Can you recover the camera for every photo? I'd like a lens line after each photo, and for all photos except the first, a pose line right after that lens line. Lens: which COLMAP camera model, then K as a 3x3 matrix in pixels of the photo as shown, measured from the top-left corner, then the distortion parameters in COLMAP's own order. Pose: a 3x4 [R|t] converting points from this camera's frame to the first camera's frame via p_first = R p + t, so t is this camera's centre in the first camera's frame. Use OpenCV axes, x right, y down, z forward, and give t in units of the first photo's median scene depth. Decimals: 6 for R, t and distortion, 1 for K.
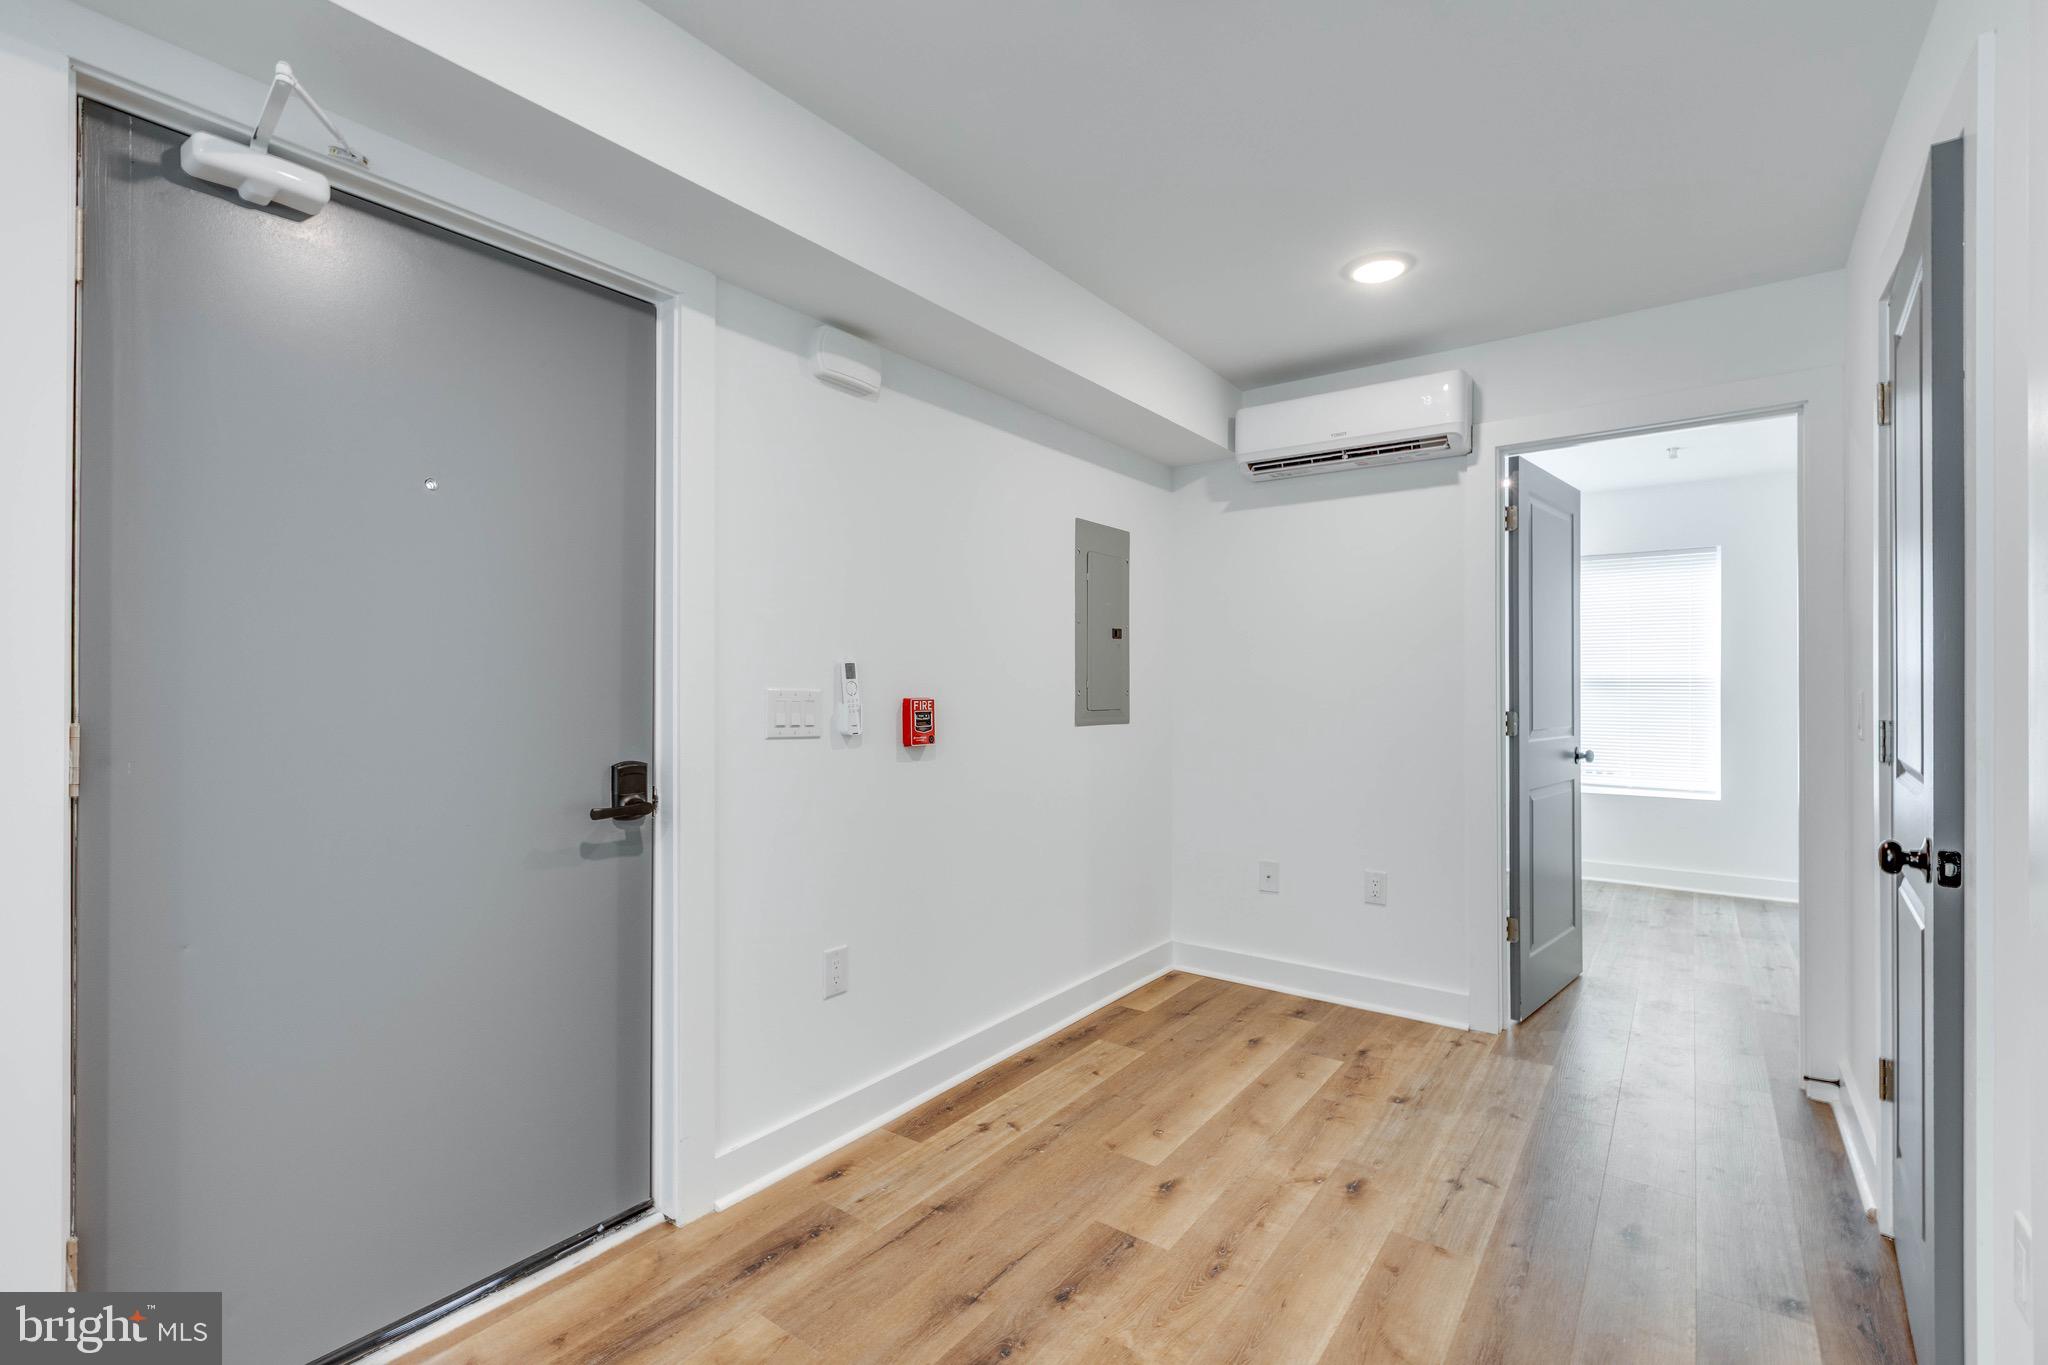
lens RADIAL K [[918.5, 0, 1020.8], [0, 918.5, 684.7], [0, 0, 1]] dist [0.003233, -0.001456]
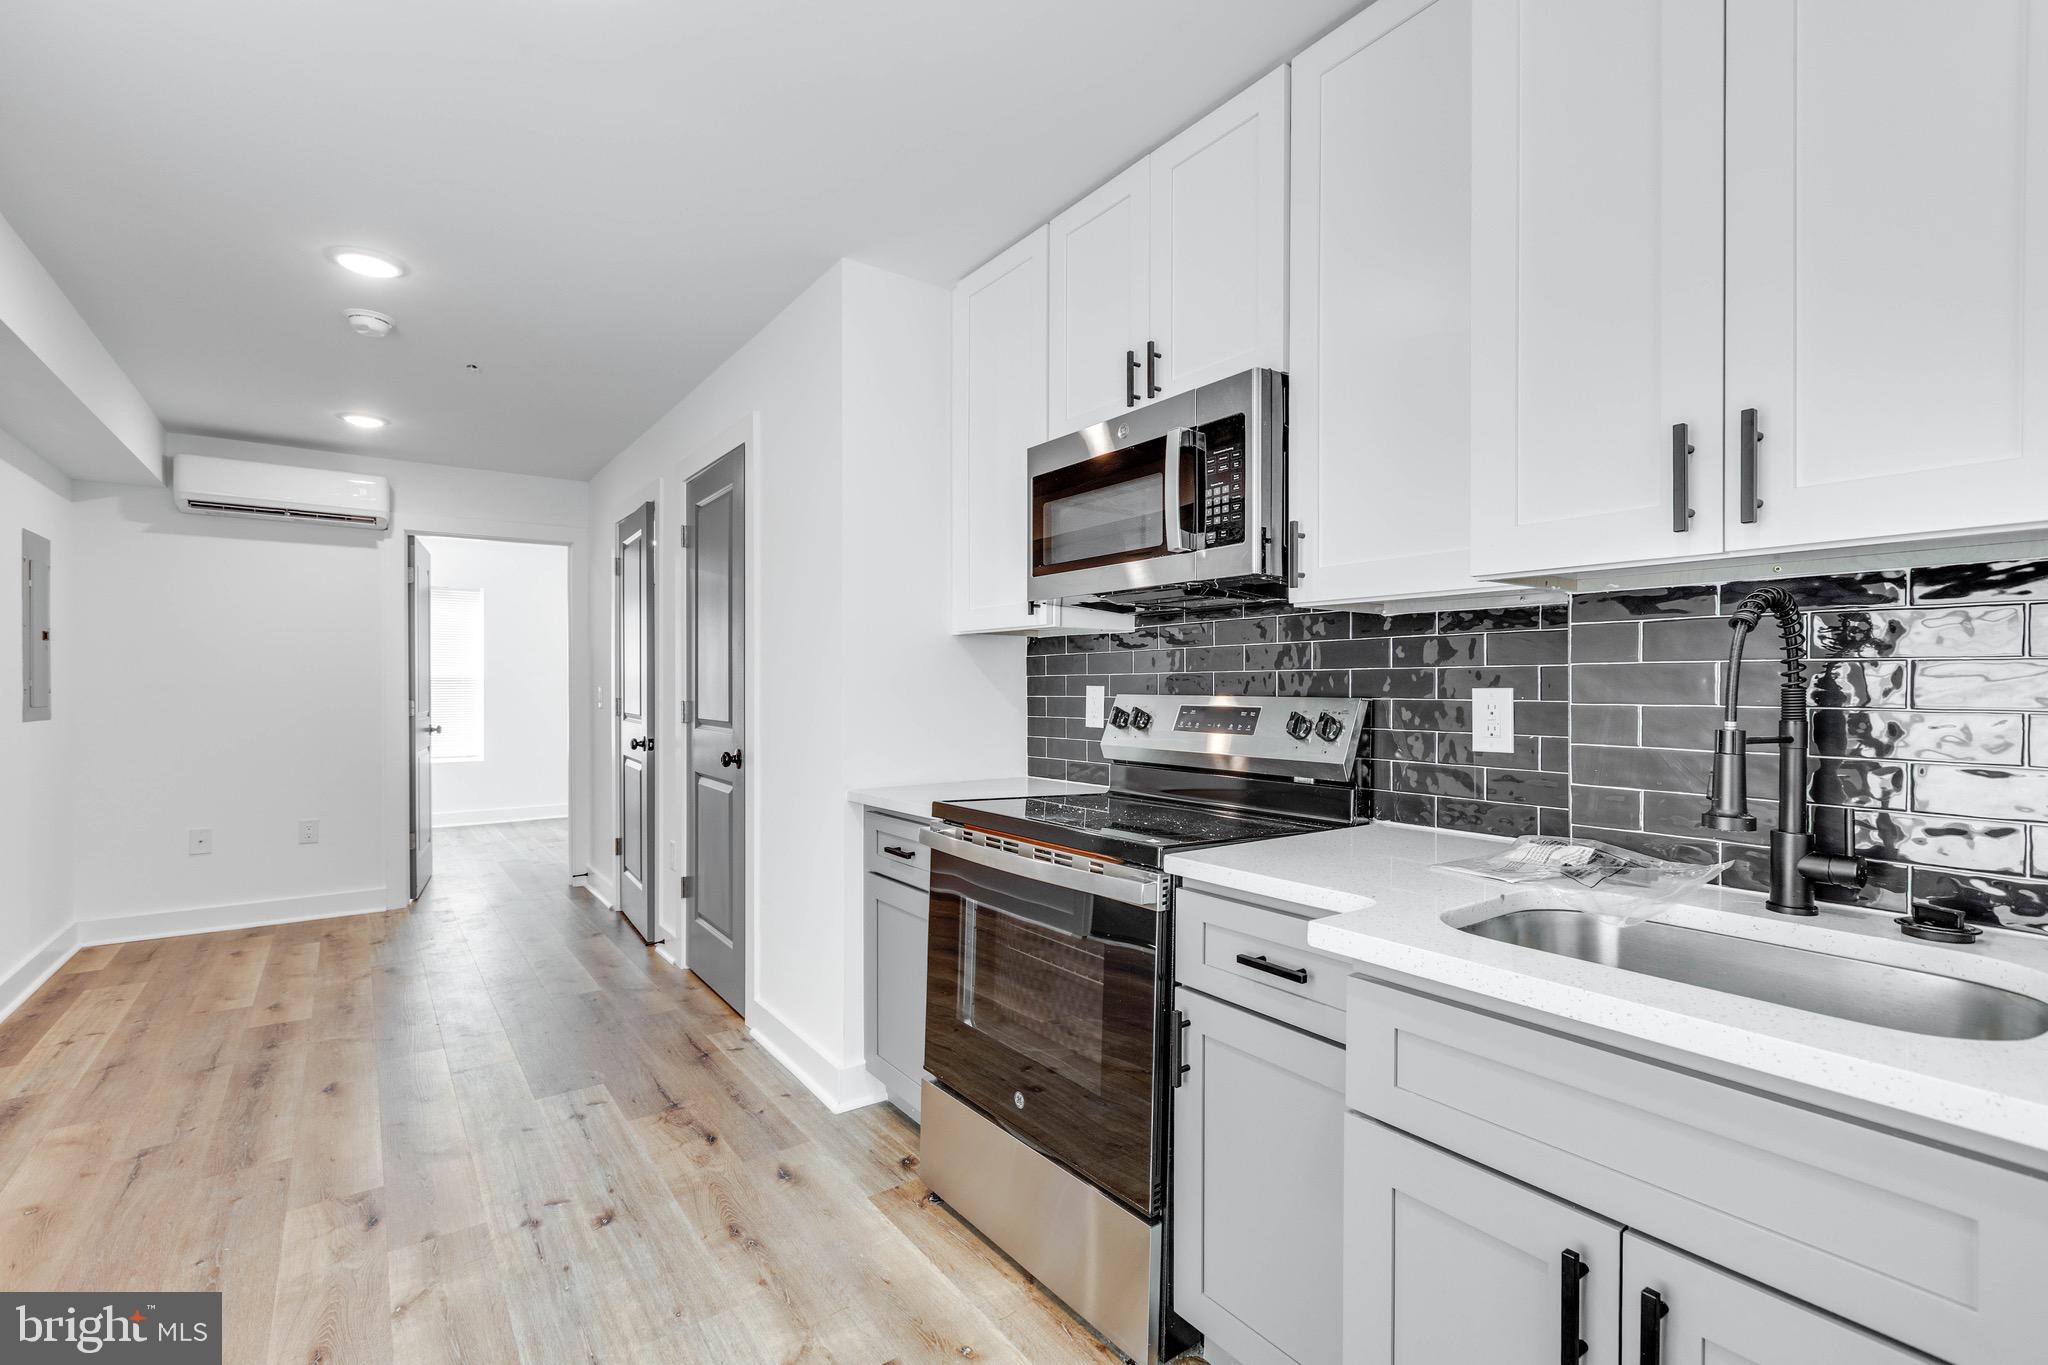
lens RADIAL K [[918.5, 0, 1026.7], [0, 918.5, 688.3], [0, 0, 1]] dist [0.003233, -0.001456]
pose [[0.303739, -0.007177, 0.952728, -0.817308], [-0.000406, 0.999971, 0.007662, -0.004118], [-0.952755, -0.002715, 0.303727, -0.599186]]
